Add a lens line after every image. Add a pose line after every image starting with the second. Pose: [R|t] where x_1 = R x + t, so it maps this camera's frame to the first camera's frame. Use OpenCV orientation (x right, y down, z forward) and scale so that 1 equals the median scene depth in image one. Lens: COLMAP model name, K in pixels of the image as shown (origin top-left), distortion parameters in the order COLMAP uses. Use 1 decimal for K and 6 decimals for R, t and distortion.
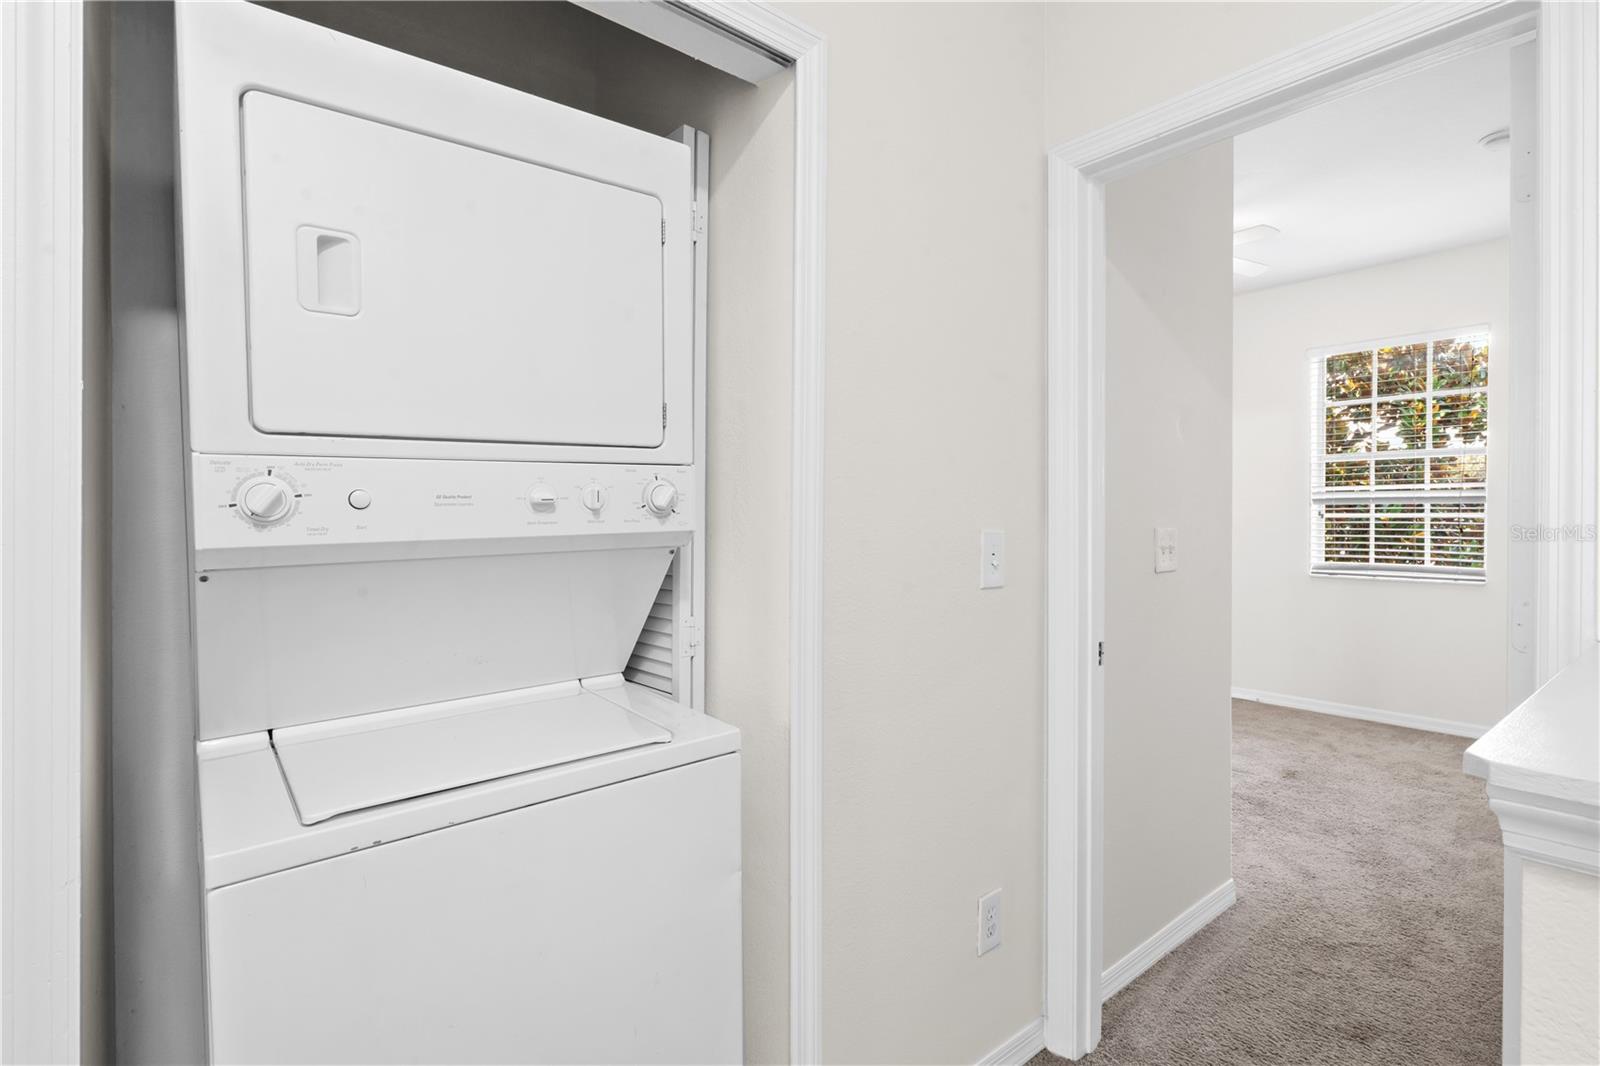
lens RADIAL K [[761.7, 0, 798.9], [0, 761.7, 518.4], [0, 0, 1]] dist [0.001059, -0.000490]
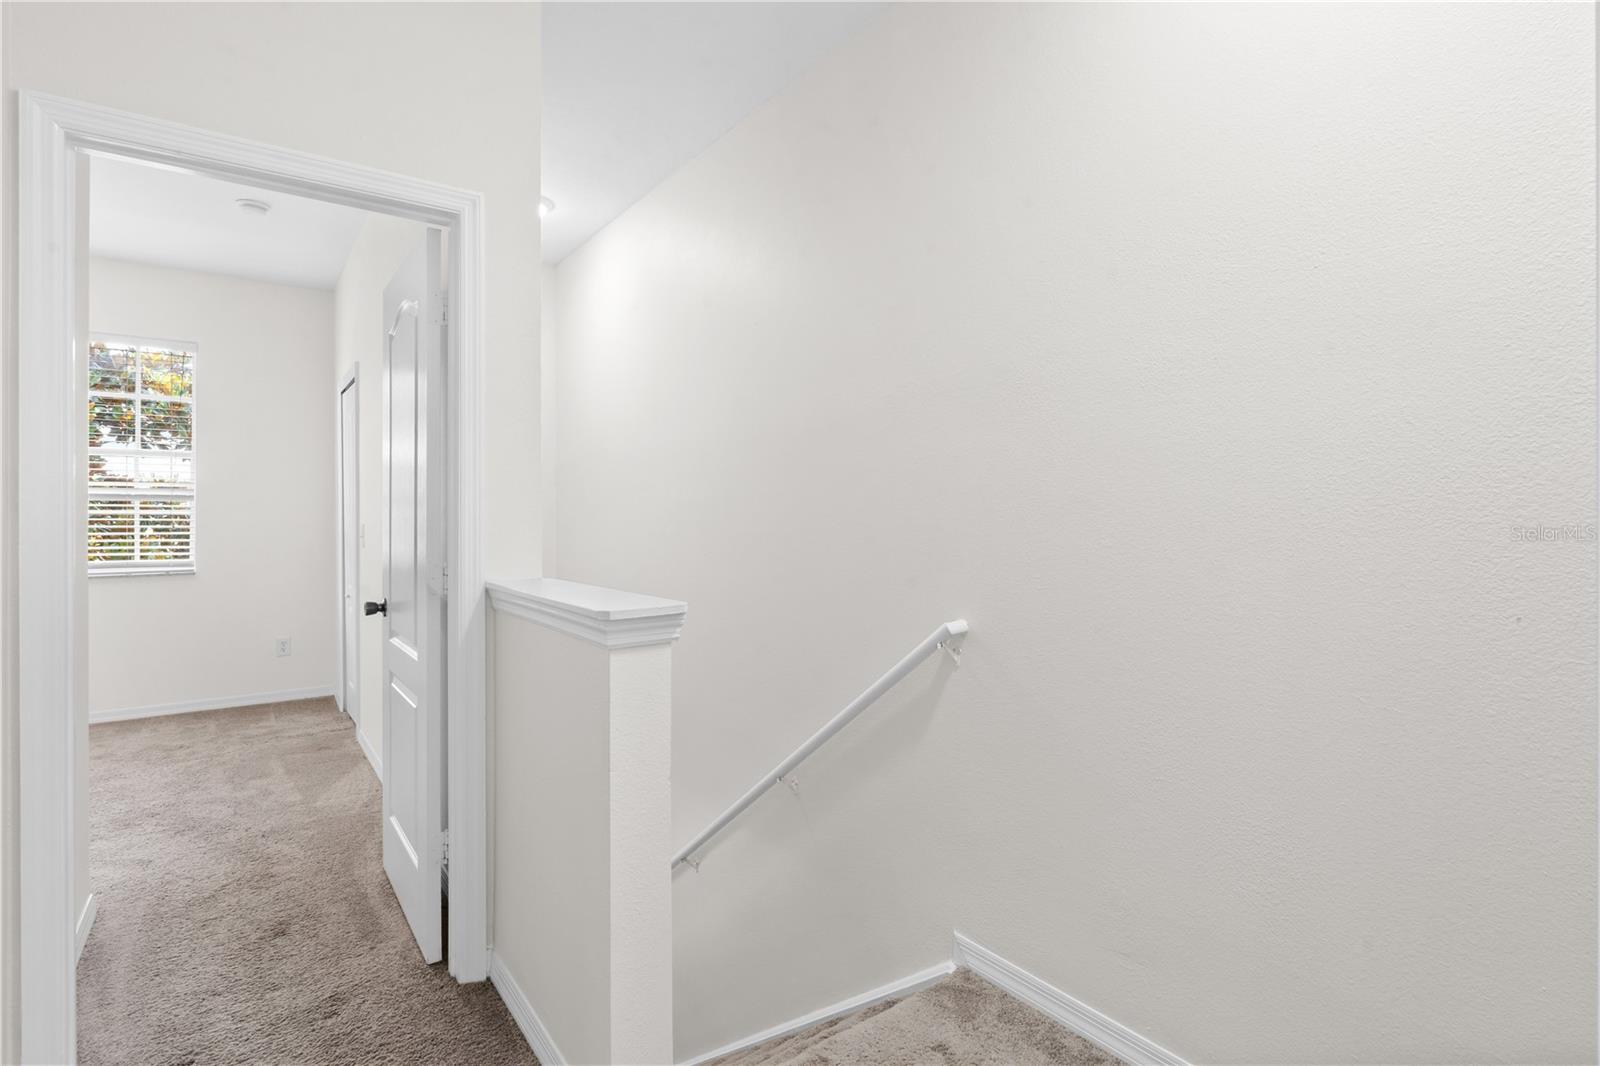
lens RADIAL K [[761.7, 0, 798.1], [0, 761.7, 527.1], [0, 0, 1]] dist [0.001059, -0.000490]
pose [[0.076898, -0.015730, 0.996915, -0.270135], [-0.000035, 0.999875, 0.015780, -0.001986], [-0.997039, -0.001248, 0.076888, 0.036423]]
